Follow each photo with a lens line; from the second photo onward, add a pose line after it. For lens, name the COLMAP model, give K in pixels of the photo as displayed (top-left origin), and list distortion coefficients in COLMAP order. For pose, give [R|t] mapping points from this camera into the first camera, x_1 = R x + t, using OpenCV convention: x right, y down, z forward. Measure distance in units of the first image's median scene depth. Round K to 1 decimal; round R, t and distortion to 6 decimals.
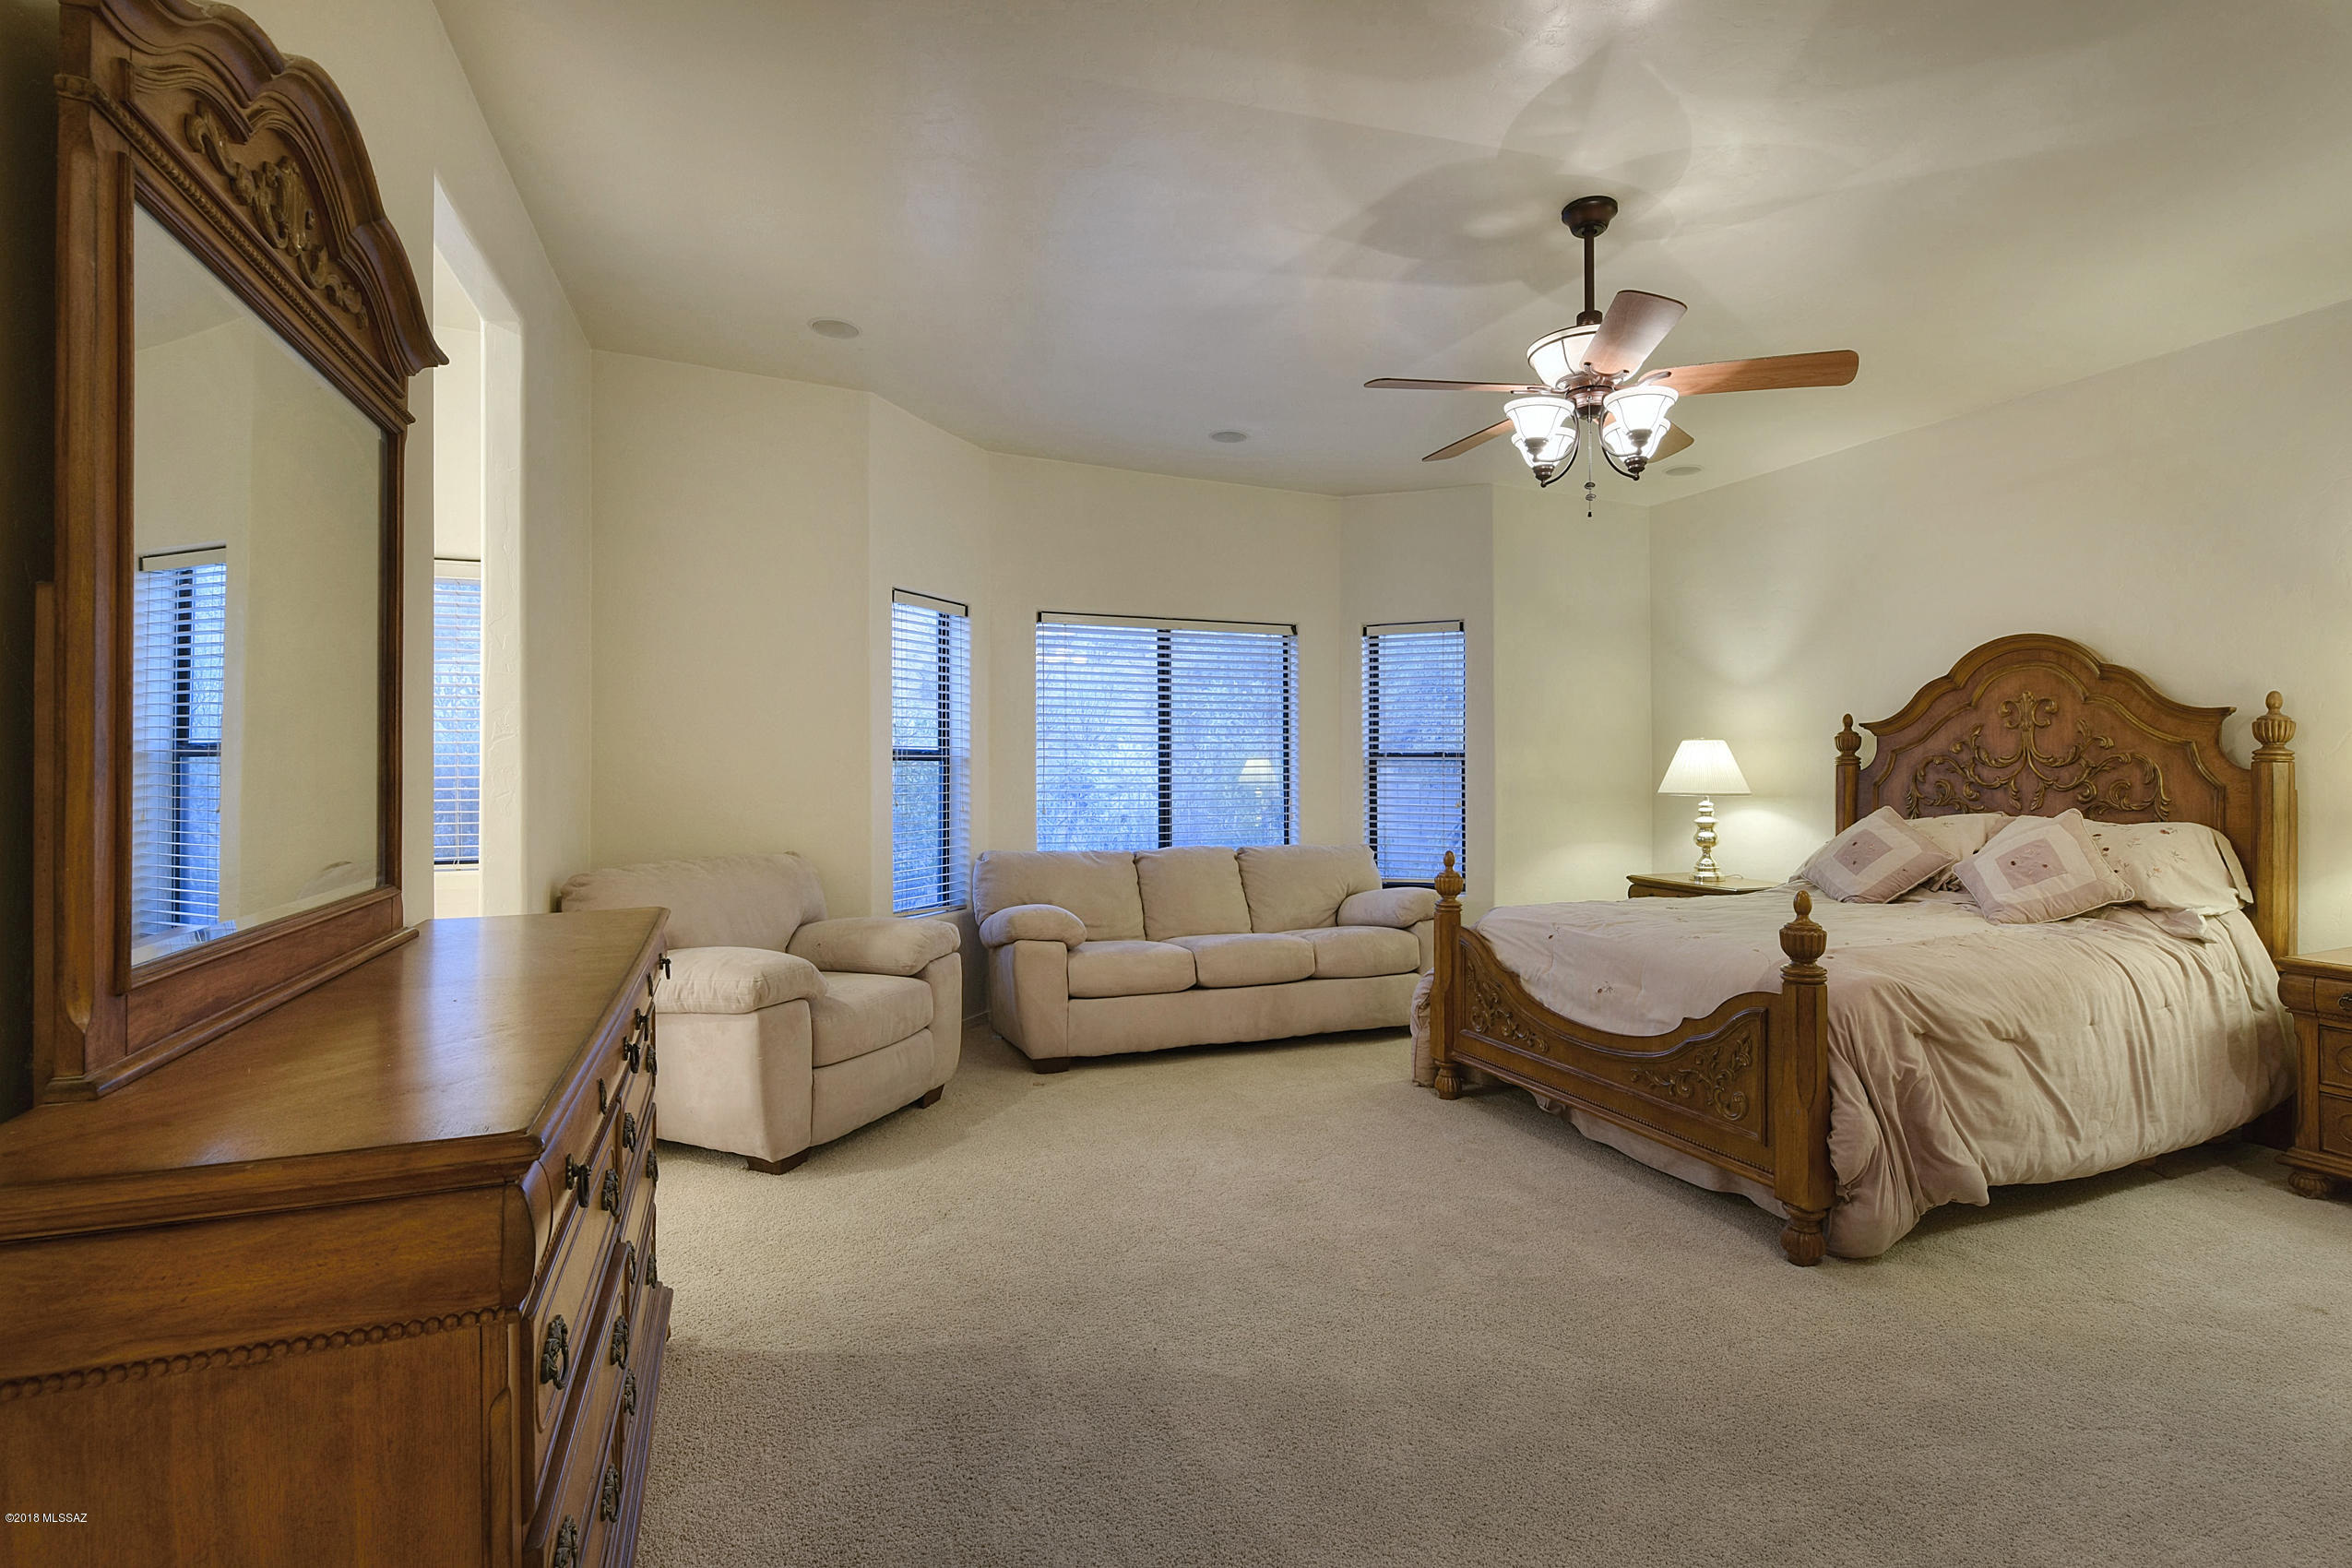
lens RADIAL K [[1004.9, 0, 1079.7], [0, 1004.9, 775.8], [0, 0, 1]] dist [-0.000585, -0.013579]
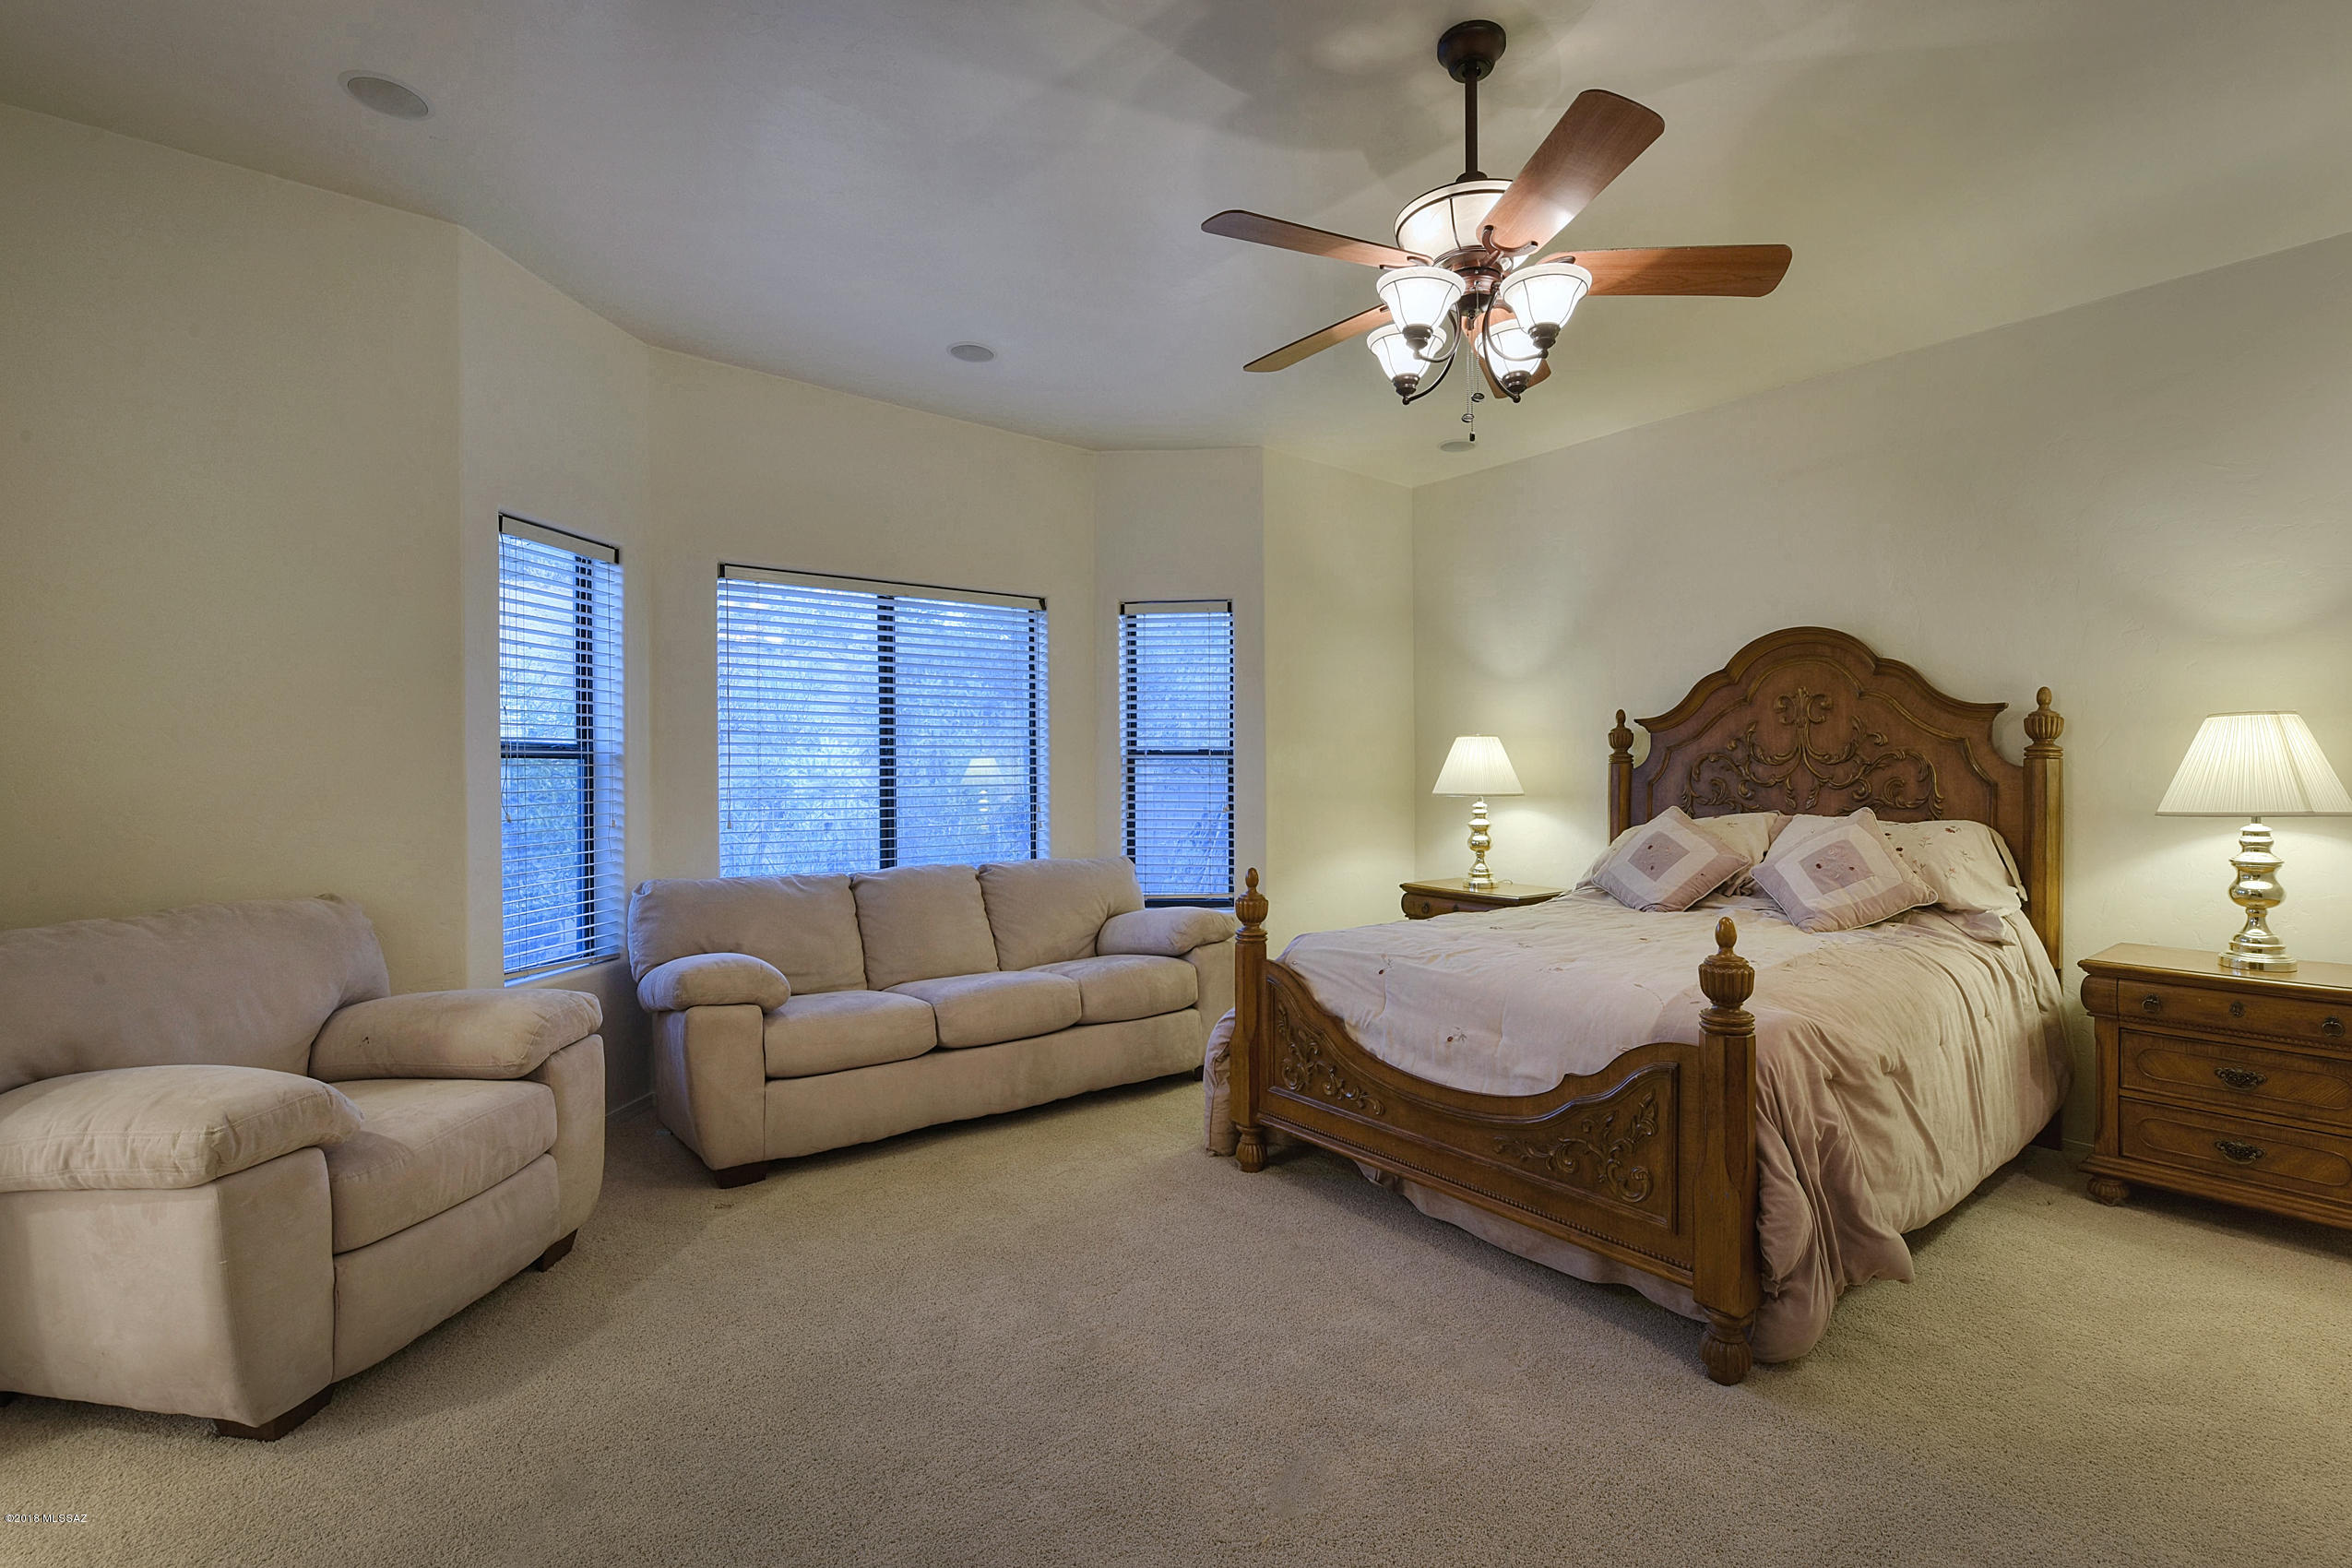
lens RADIAL K [[1004.9, 0, 1079.7], [0, 1004.9, 775.8], [0, 0, 1]] dist [-0.000585, -0.013579]
pose [[0.956330, -0.004667, 0.292252, -0.005450], [0.005049, 0.999987, -0.000554, -0.000675], [-0.292246, 0.002005, 0.956341, 0.259220]]
